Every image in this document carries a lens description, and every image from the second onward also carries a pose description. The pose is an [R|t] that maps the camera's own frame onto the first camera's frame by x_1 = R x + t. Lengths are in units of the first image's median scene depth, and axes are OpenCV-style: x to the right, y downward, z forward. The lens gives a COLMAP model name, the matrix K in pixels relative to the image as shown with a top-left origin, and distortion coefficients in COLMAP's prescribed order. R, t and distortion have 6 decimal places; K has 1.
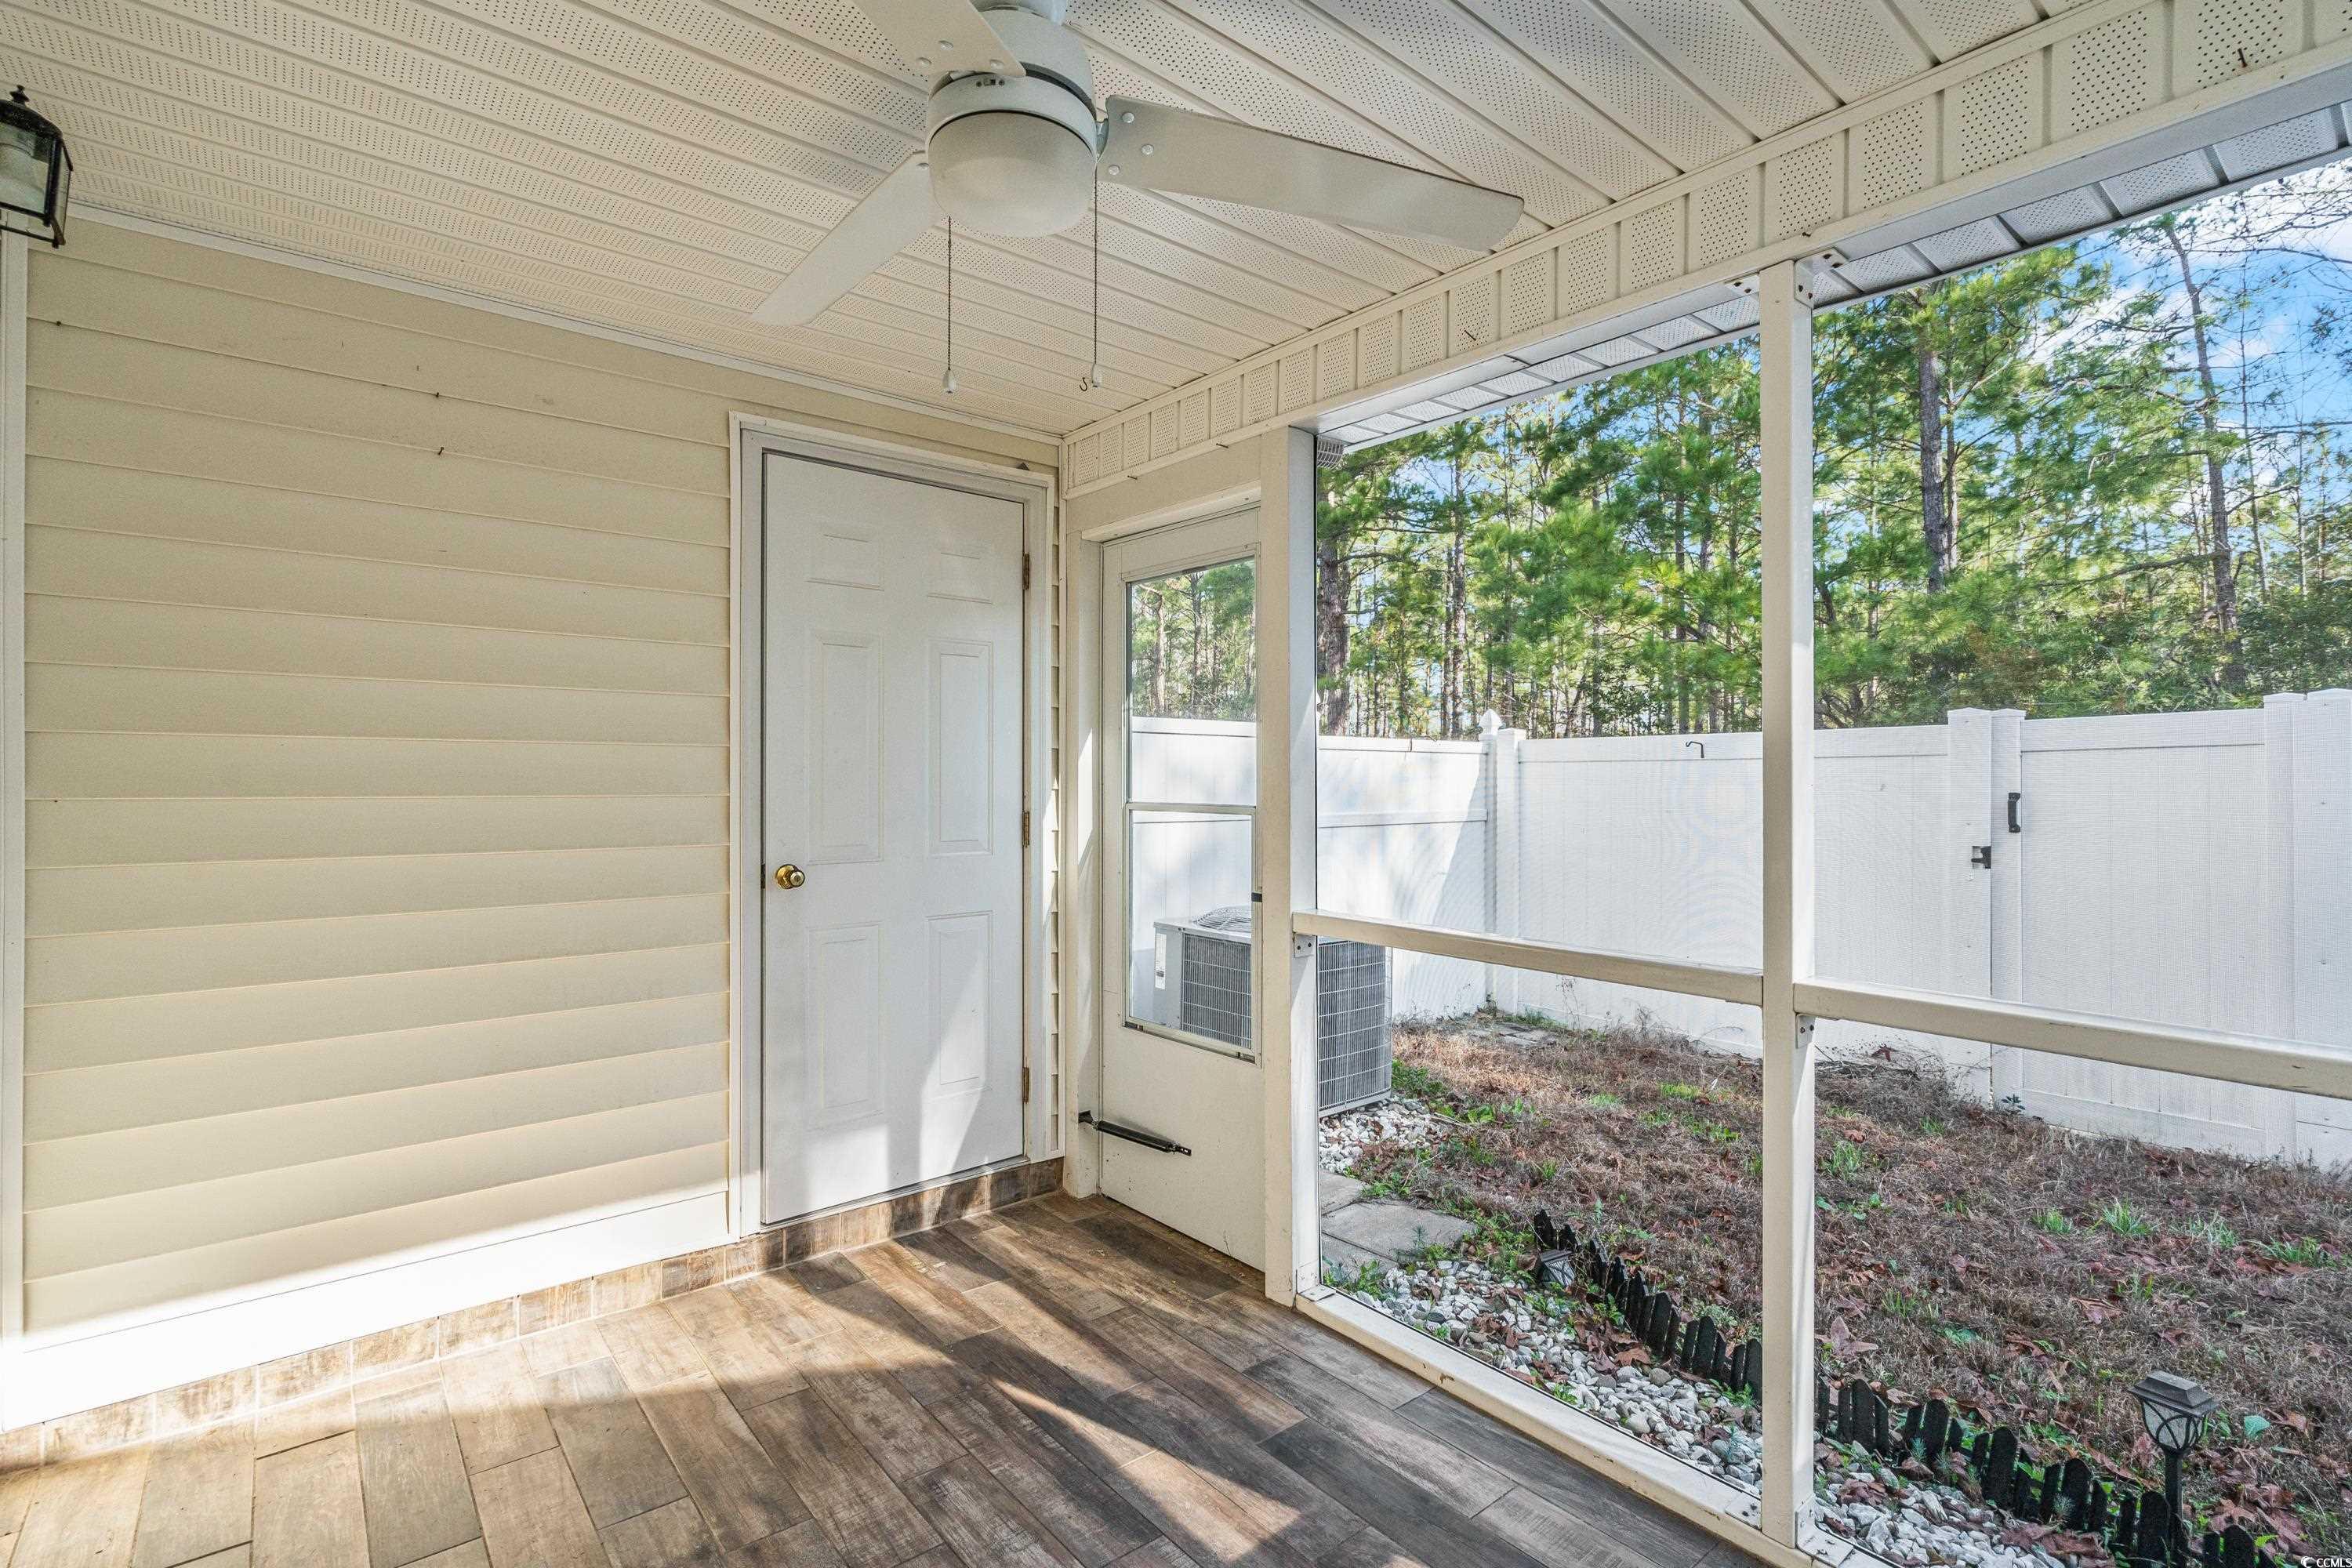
lens RADIAL K [[1078.3, 0, 1158.4], [0, 1078.3, 760.2], [0, 0, 1]] dist [0.000026, 0.001333]
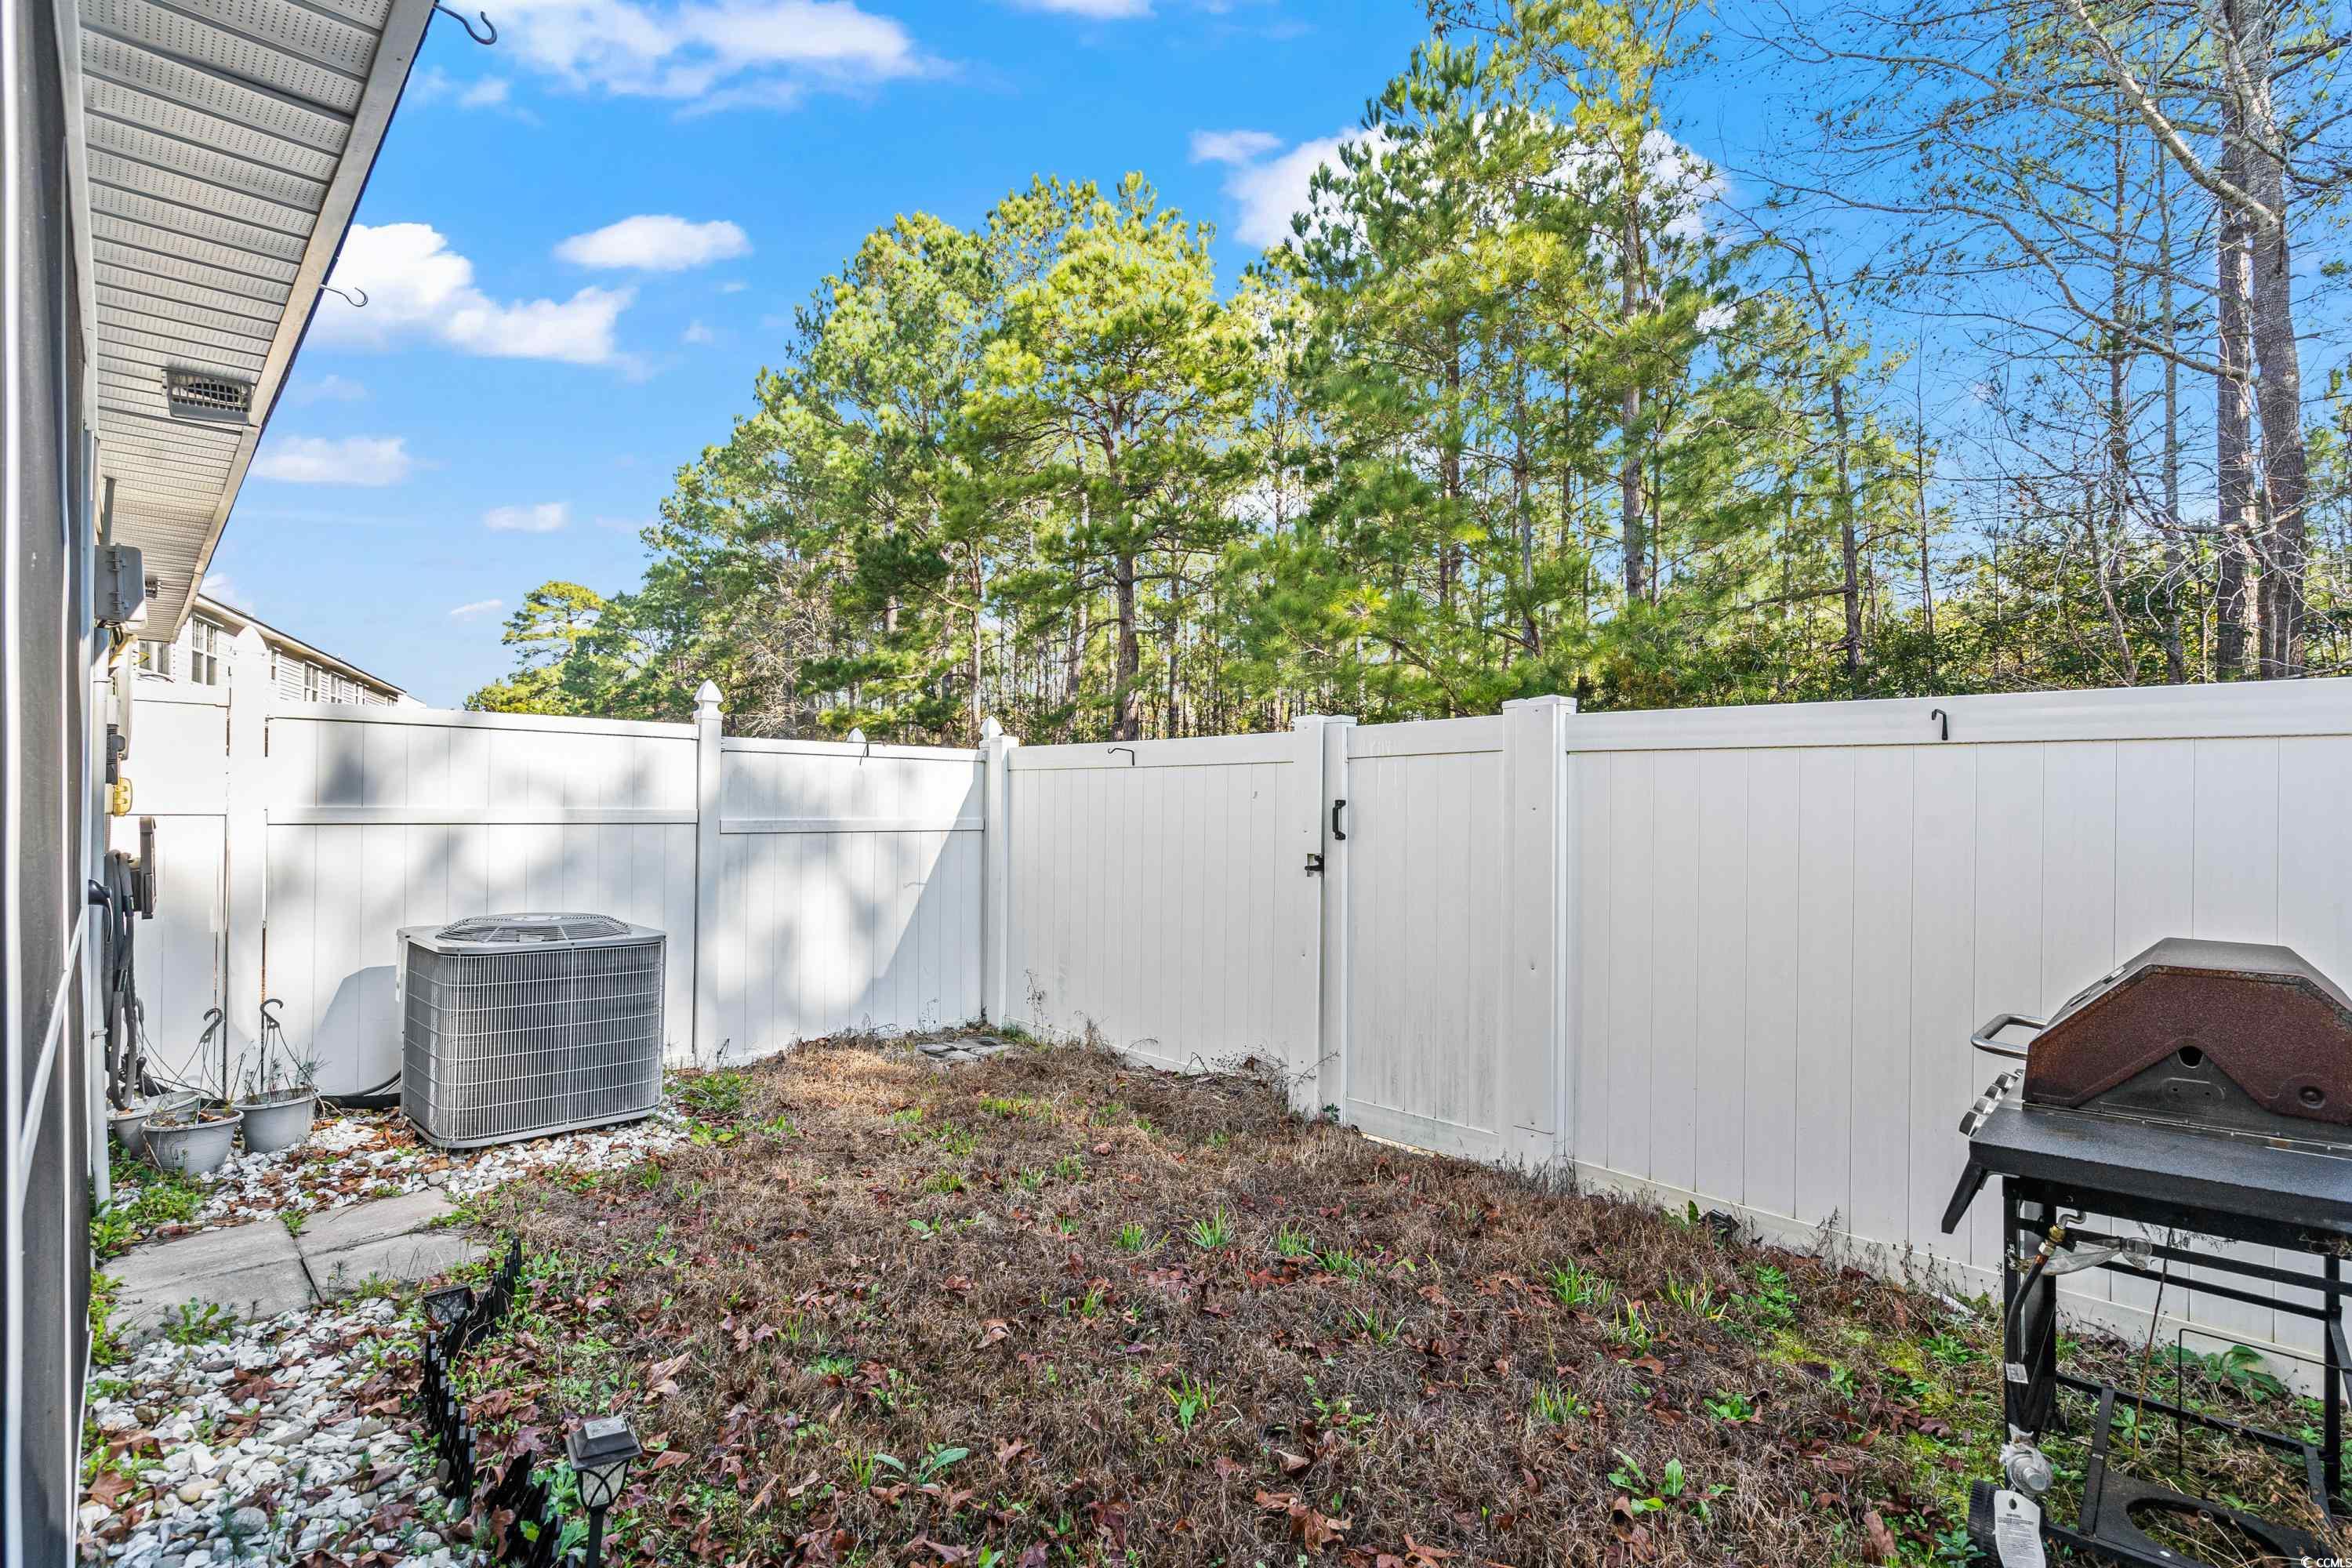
lens RADIAL K [[1073.5, 0, 1166.6], [0, 1073.5, 790.8], [0, 0, 1]] dist [-0.004319, 0.000150]
pose [[0.995579, 0.011713, 0.093199, 0.812797], [-0.012429, 0.999898, 0.007101, 0.025276], [-0.093106, -0.008228, 0.995622, 0.048943]]
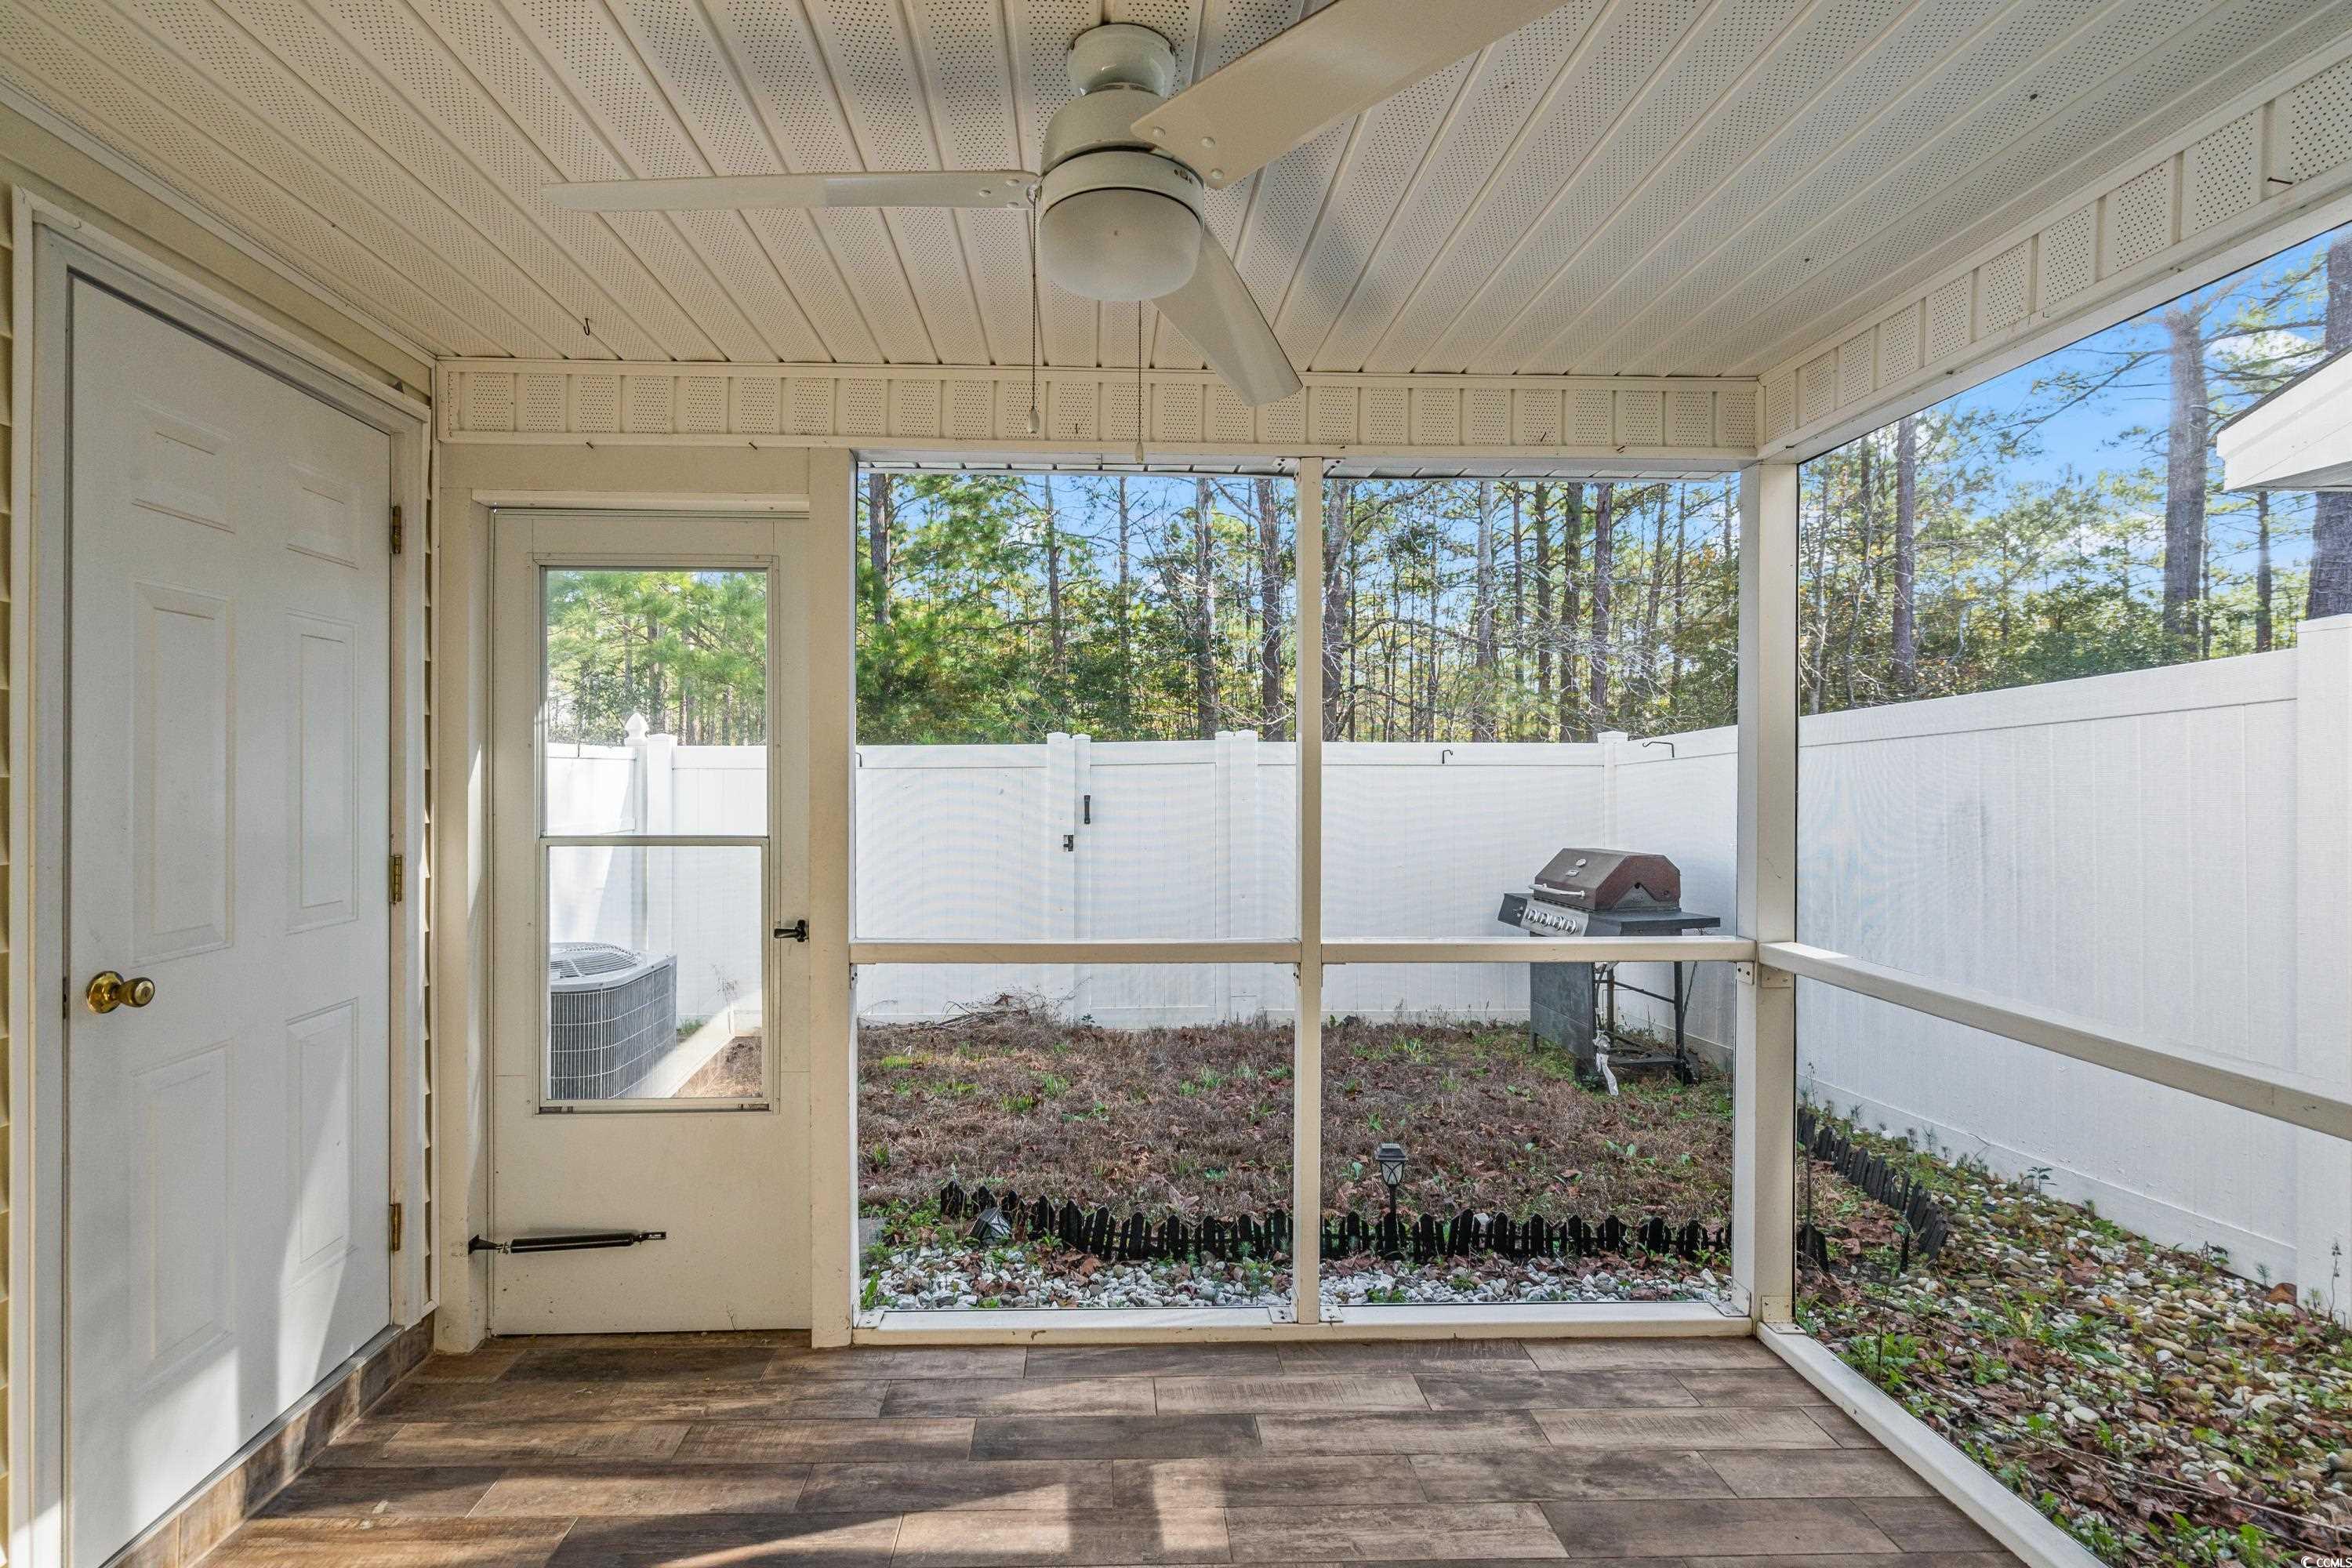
lens RADIAL K [[1079.9, 0, 1118.9], [0, 1079.9, 754.3], [0, 0, 1]] dist [0.001632, 0.000748]
pose [[0.618364, 0.010813, 0.785818, -0.411691], [-0.010467, 0.999930, -0.005523, -0.023578], [-0.785822, -0.004810, 0.618434, 0.162143]]
